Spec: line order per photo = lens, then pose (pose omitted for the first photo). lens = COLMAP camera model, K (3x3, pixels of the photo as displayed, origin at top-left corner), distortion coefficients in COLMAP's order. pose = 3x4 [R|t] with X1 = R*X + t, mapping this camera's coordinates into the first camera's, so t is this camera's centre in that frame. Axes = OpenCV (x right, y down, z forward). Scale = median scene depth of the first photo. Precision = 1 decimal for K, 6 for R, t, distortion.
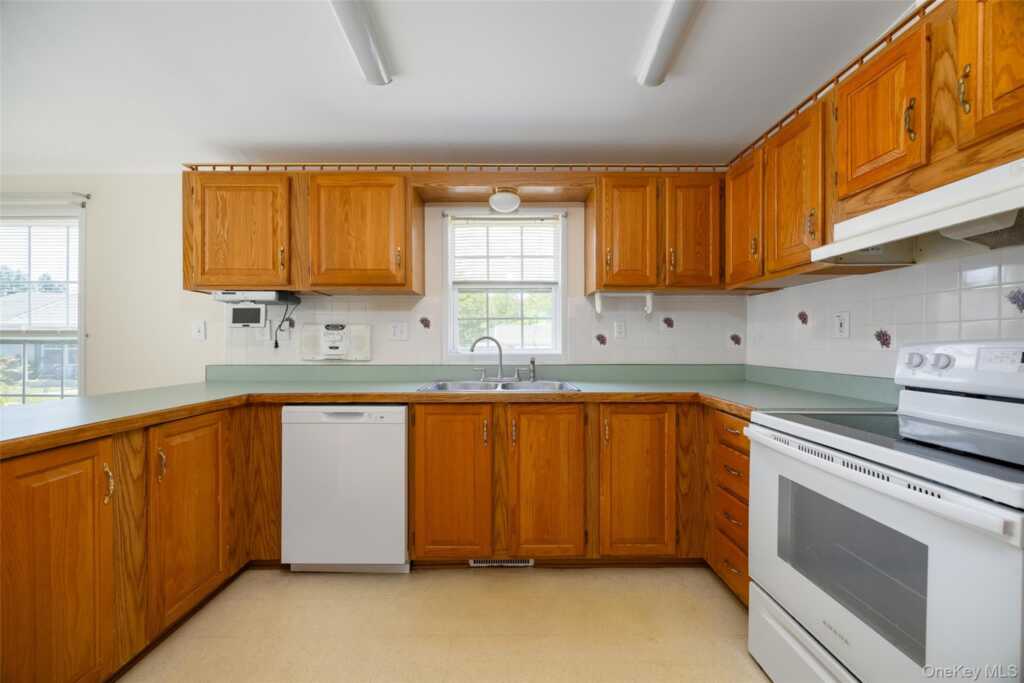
lens RADIAL K [[397.1, 0, 512.0], [0, 397.1, 341.5], [0, 0, 1]] dist [-0.000454, 0.000000]
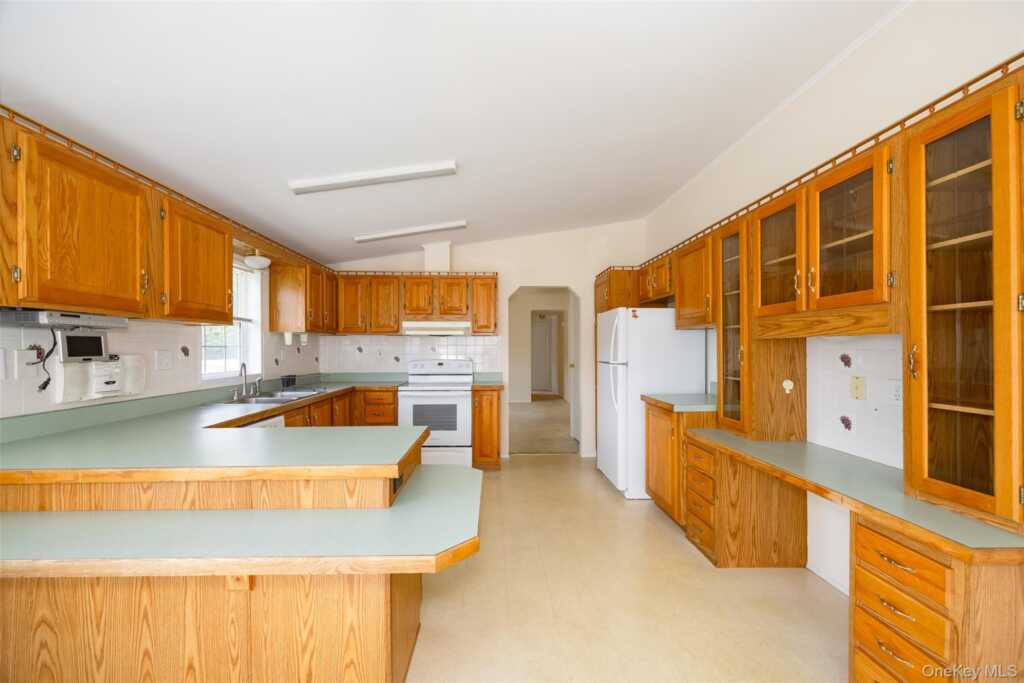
lens RADIAL K [[408.9, 0, 496.1], [0, 408.9, 347.9], [0, 0, 1]] dist [-0.001159, 0.000113]
pose [[-0.021313, 0.000859, 0.999772, -1.465252], [0.005239, 0.999986, -0.000748, -0.057726], [-0.999759, 0.005222, -0.021318, 0.236499]]
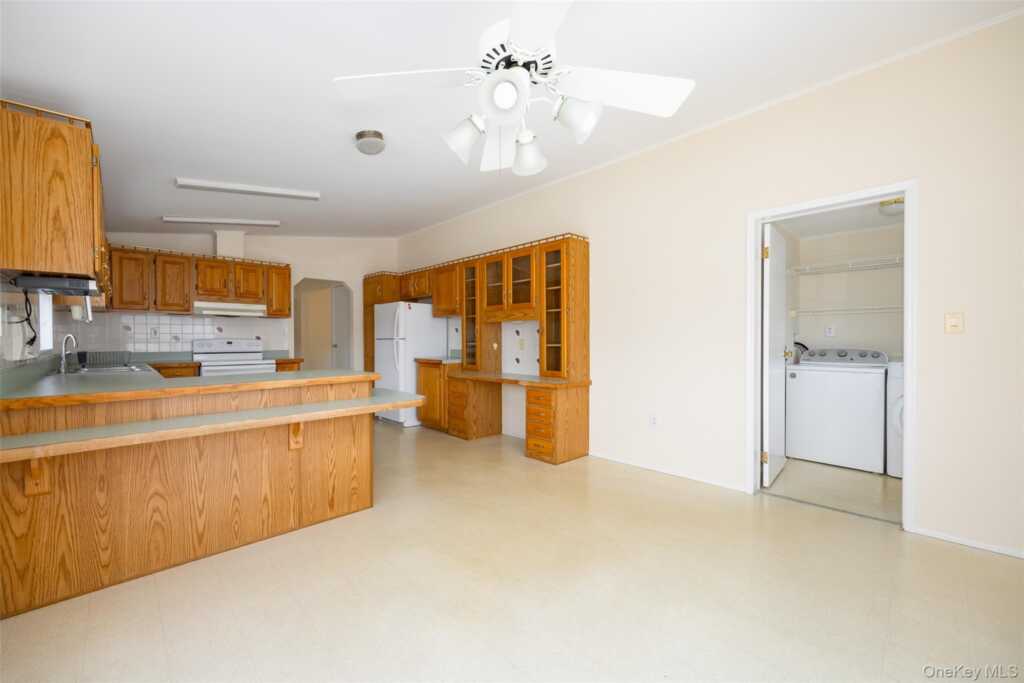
lens RADIAL K [[408.9, 0, 496.1], [0, 408.9, 347.9], [0, 0, 1]] dist [-0.001159, 0.000113]
pose [[-0.690921, -0.011557, 0.722837, -2.005589], [0.006024, 0.999745, 0.021742, 0.008918], [-0.722905, 0.019377, -0.690676, 0.970409]]
